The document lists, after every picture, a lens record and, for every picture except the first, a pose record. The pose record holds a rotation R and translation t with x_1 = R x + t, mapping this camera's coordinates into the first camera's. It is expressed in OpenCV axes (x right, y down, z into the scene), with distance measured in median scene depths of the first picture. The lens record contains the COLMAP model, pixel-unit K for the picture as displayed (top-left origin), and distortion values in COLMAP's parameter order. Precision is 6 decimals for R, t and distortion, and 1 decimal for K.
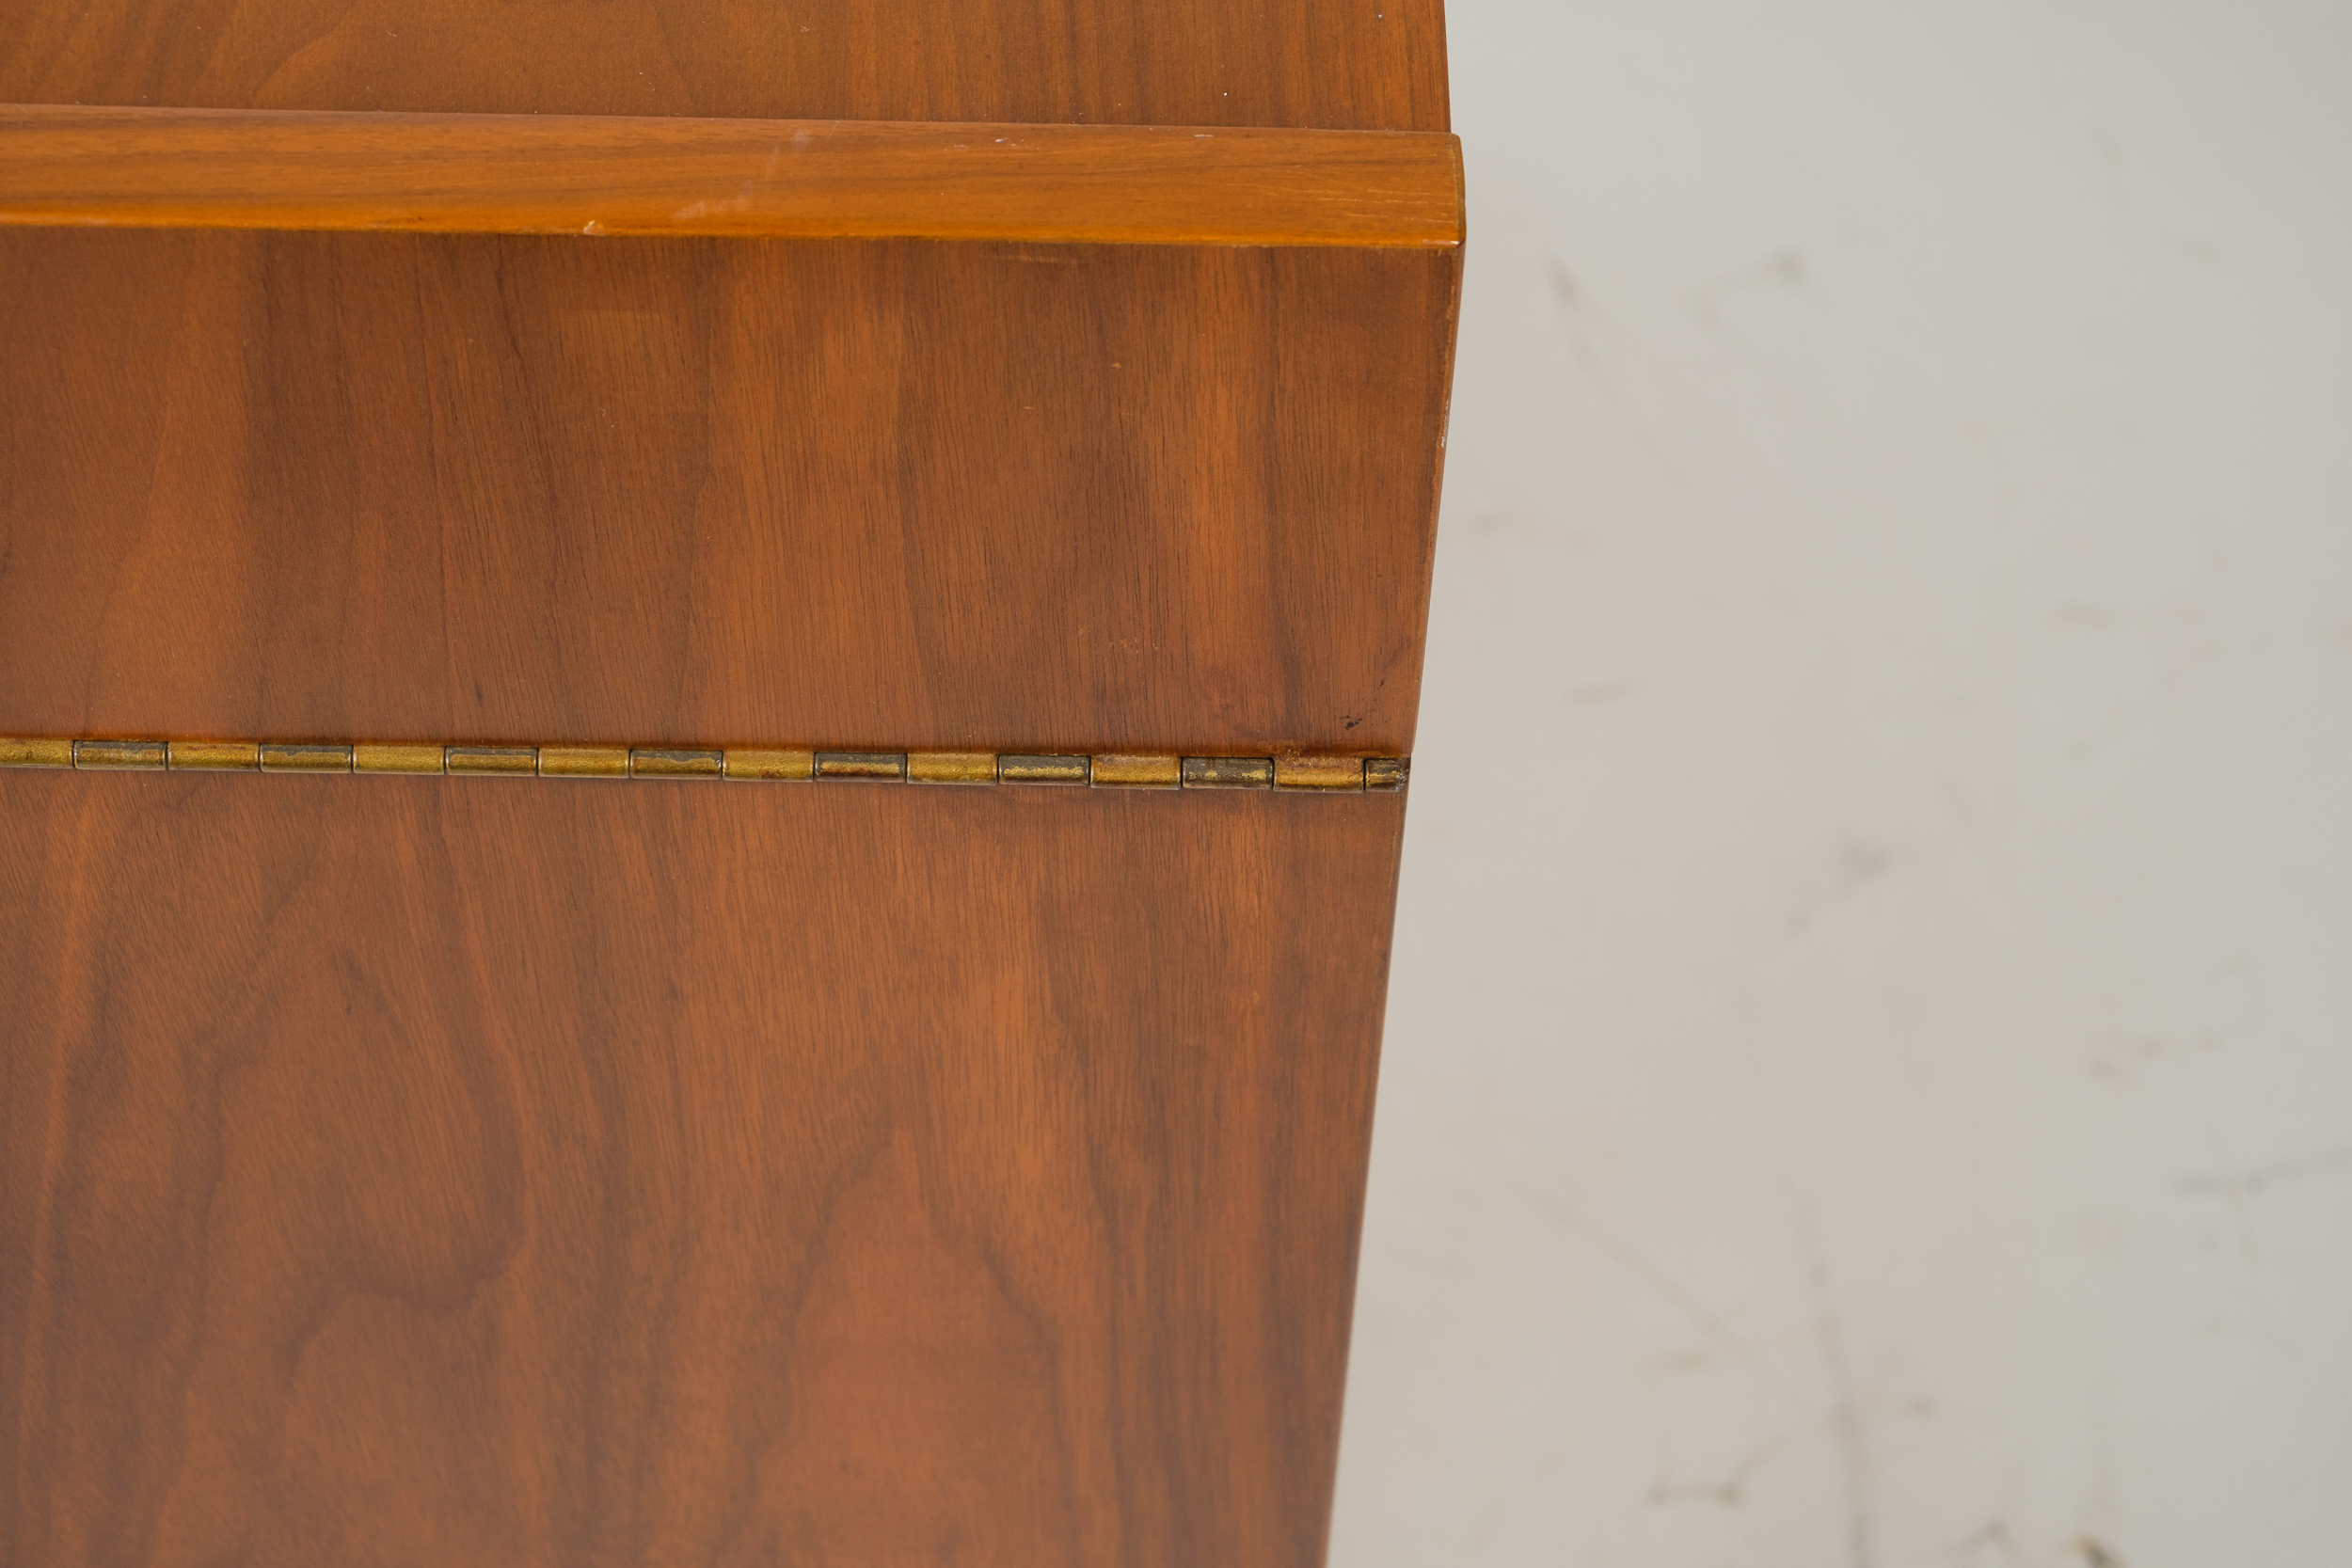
lens RADIAL K [[5619.8, 0, 1178.2], [0, 5619.8, 784.2], [0, 0, 1]] dist [0.004146, 0.000000]
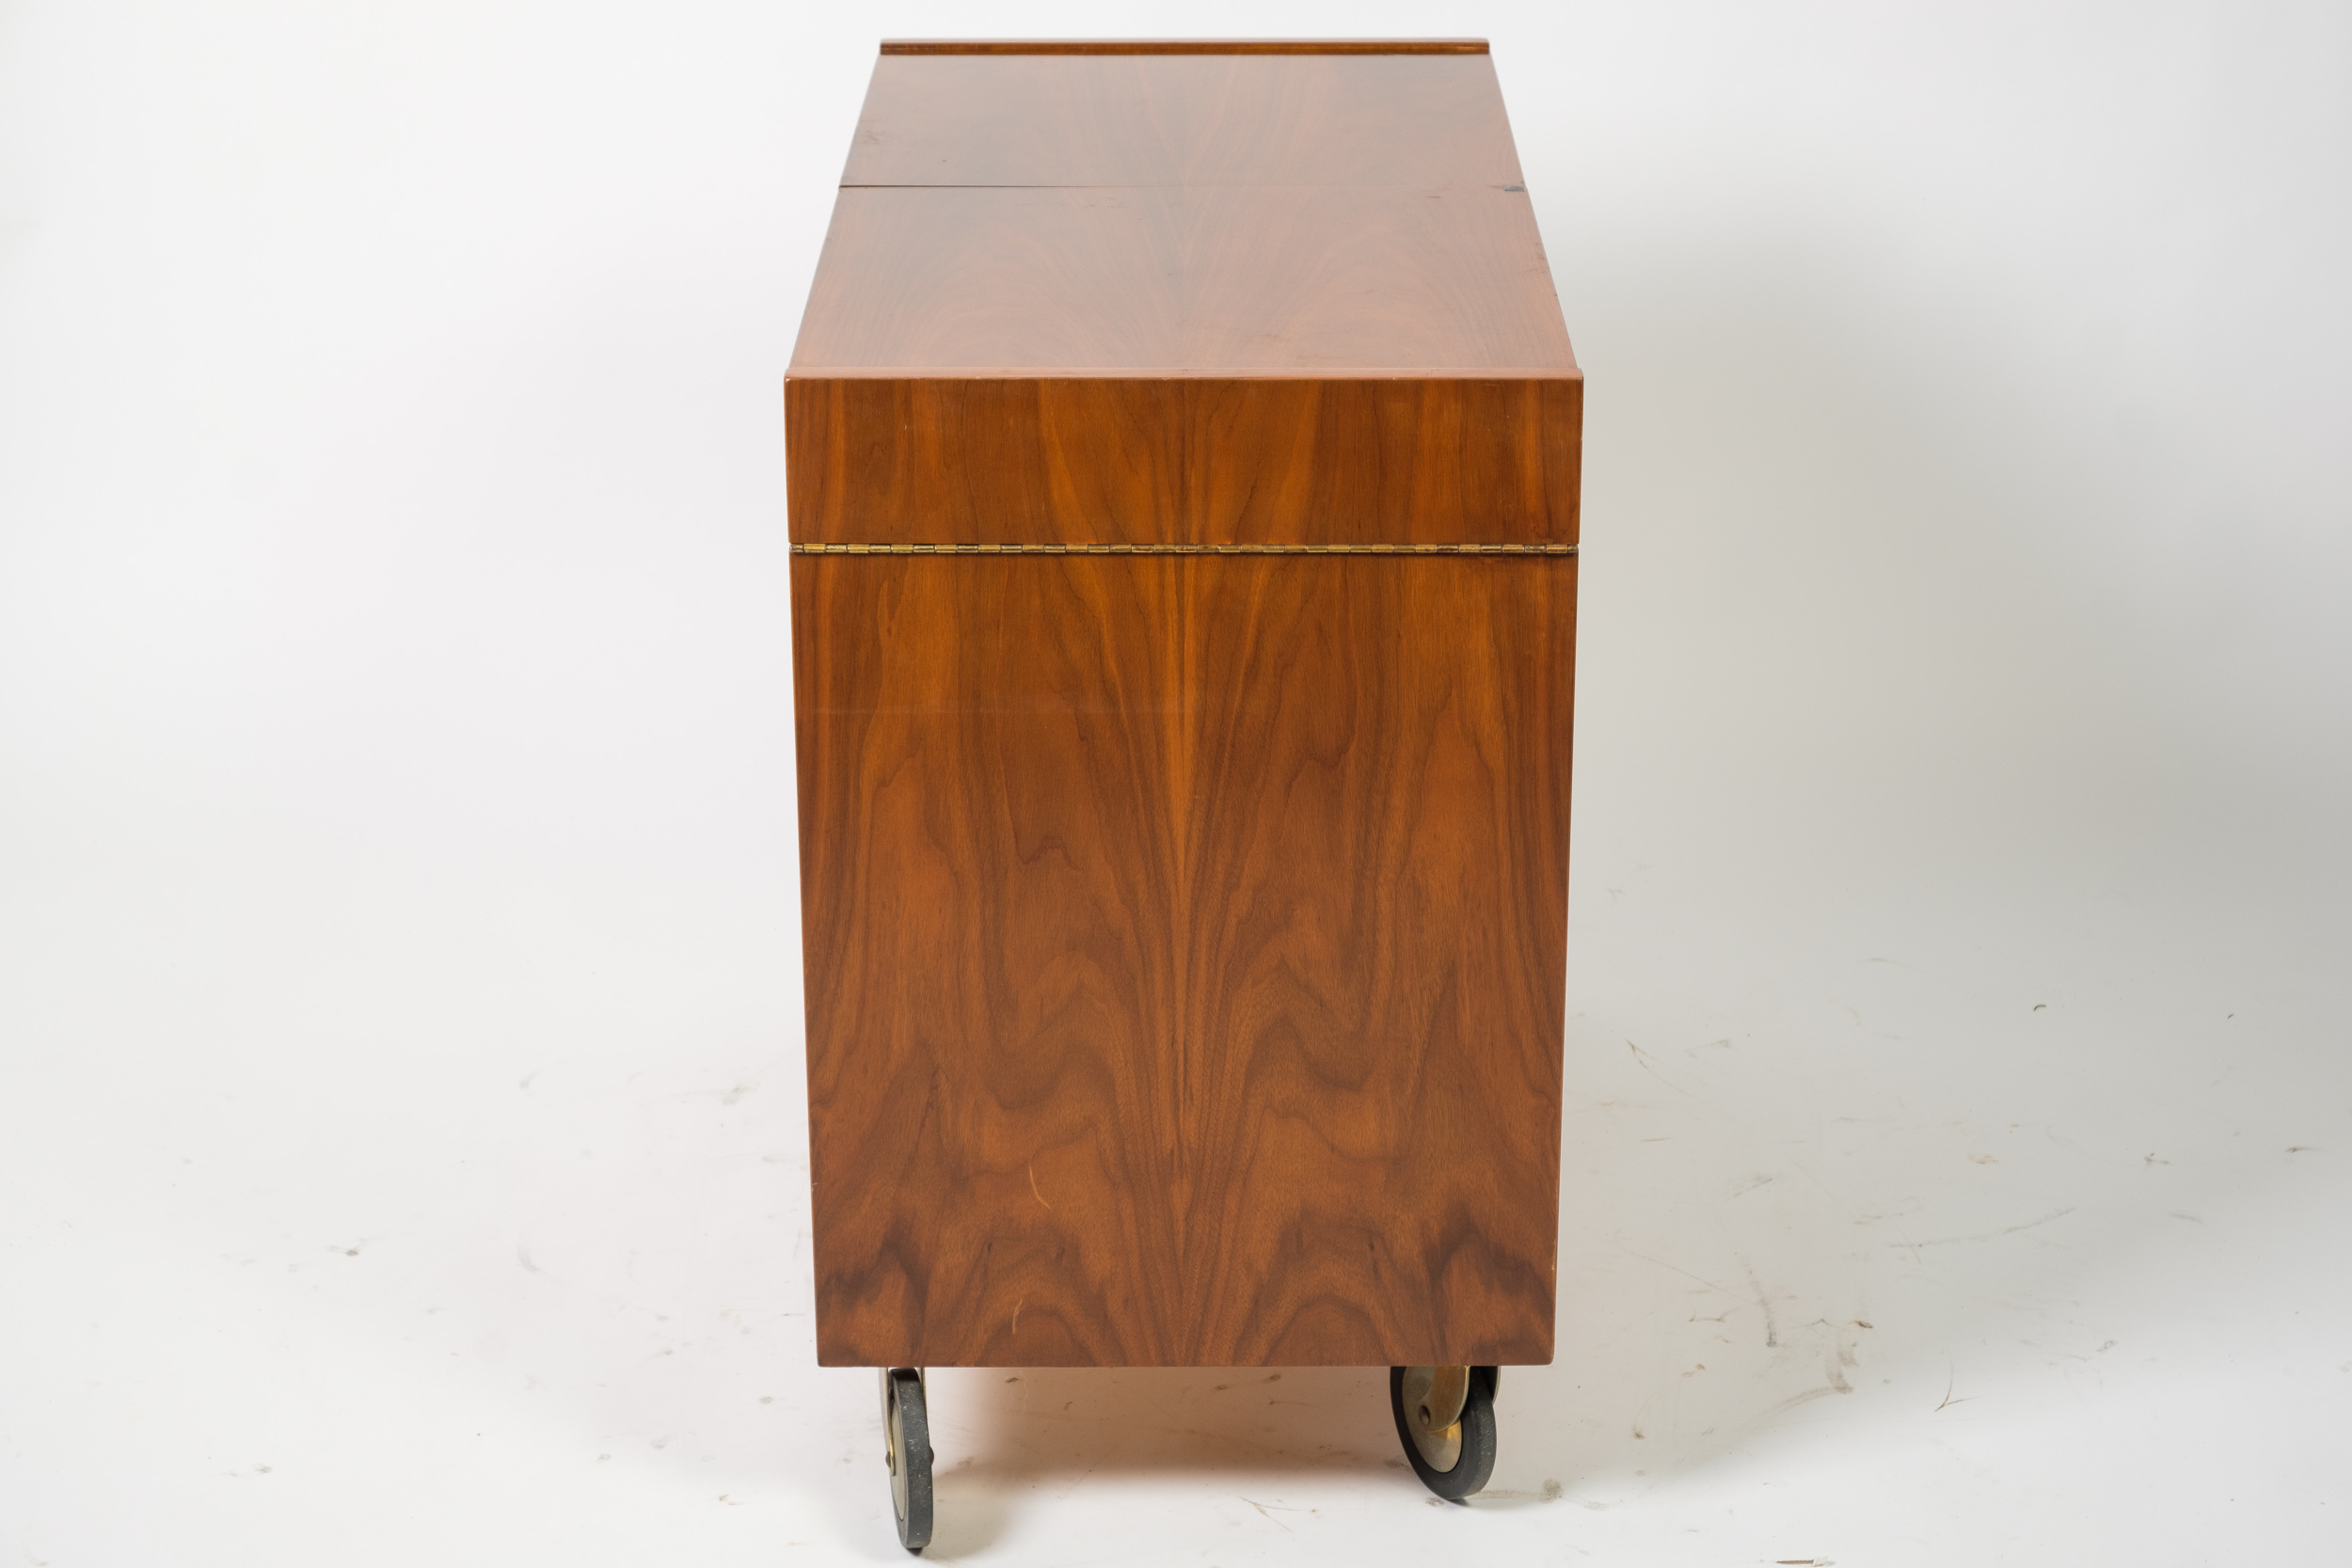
lens RADIAL K [[4668.3, 0, 1174.9], [0, 4668.3, 784.1], [0, 0, 1]] dist [0.024469, 0.000000]
pose [[0.999200, -0.029522, -0.026991, -0.157773], [0.012420, 0.870379, -0.492226, 1.718052], [0.038024, 0.491497, 0.870049, -1.805569]]
